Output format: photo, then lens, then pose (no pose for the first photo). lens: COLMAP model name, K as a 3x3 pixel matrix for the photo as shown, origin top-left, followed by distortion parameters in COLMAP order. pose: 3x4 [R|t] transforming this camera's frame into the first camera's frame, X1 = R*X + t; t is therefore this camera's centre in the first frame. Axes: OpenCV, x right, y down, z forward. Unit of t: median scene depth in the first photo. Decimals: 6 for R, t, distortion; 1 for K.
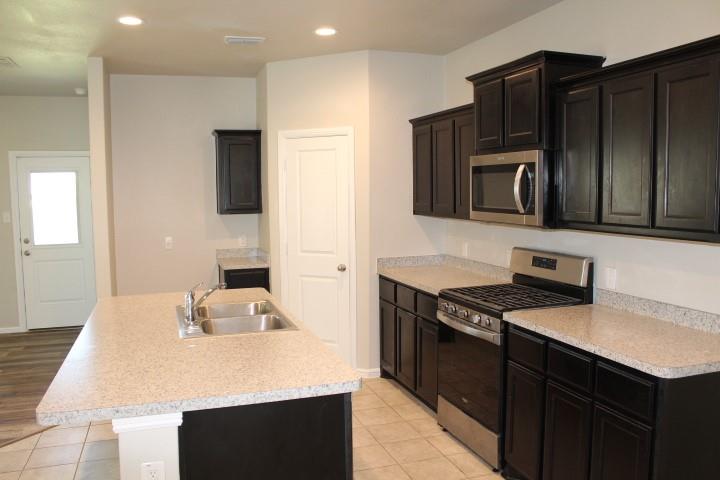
lens RADIAL K [[578.9, 0, 360.0], [0, 578.9, 240.0], [0, 0, 1]] dist [-0.161185, 0.005237]
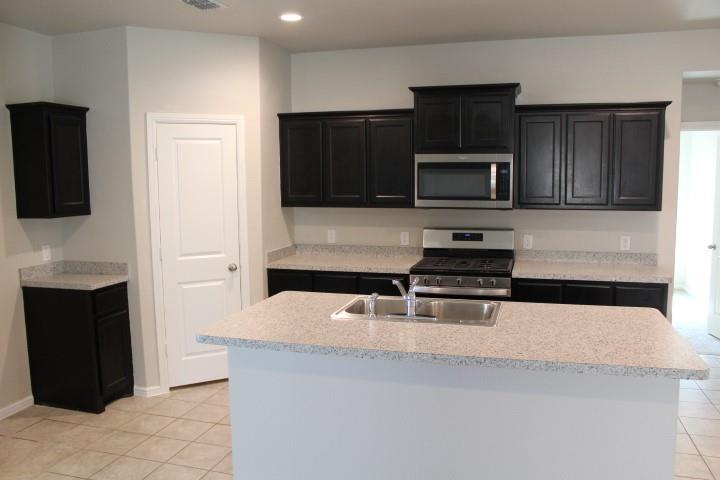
lens RADIAL K [[578.9, 0, 360.0], [0, 578.9, 240.0], [0, 0, 1]] dist [-0.161185, 0.005237]
pose [[0.596143, -0.086836, 0.798168, -0.657523], [0.072055, 0.995909, 0.054531, -0.031888], [-0.799638, 0.025004, 0.599961, 0.292677]]
